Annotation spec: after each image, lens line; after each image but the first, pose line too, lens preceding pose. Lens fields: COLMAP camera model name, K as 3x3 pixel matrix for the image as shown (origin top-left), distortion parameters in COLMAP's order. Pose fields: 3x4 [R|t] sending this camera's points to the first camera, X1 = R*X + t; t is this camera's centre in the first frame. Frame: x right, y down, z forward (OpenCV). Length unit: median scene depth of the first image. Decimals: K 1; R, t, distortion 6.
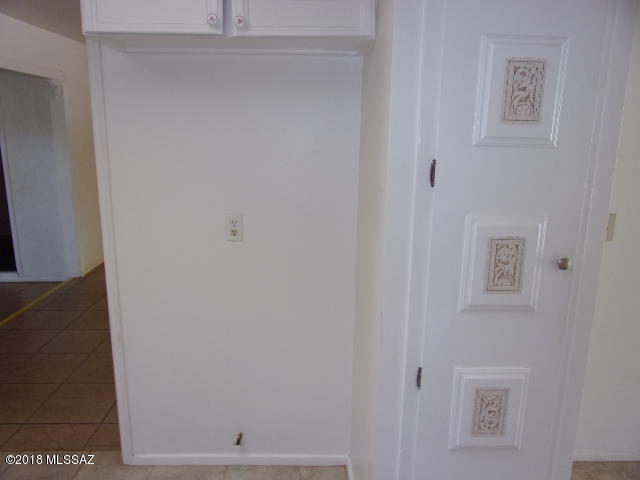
lens RADIAL K [[459.6, 0, 319.9], [0, 459.6, 242.0], [0, 0, 1]] dist [-0.033534, 0.005007]
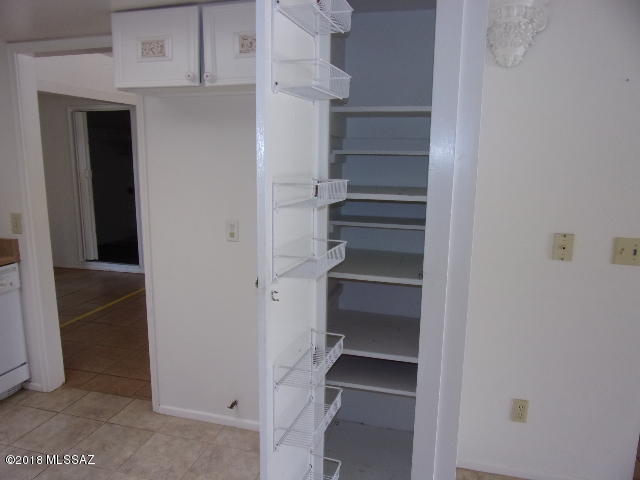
lens RADIAL K [[459.6, 0, 318.4], [0, 459.6, 240.2], [0, 0, 1]] dist [-0.033534, 0.005007]
pose [[0.954878, 0.050425, -0.292687, 0.556758], [-0.062808, 0.997478, -0.033061, 0.030014], [0.290282, 0.049952, 0.955637, -0.183214]]
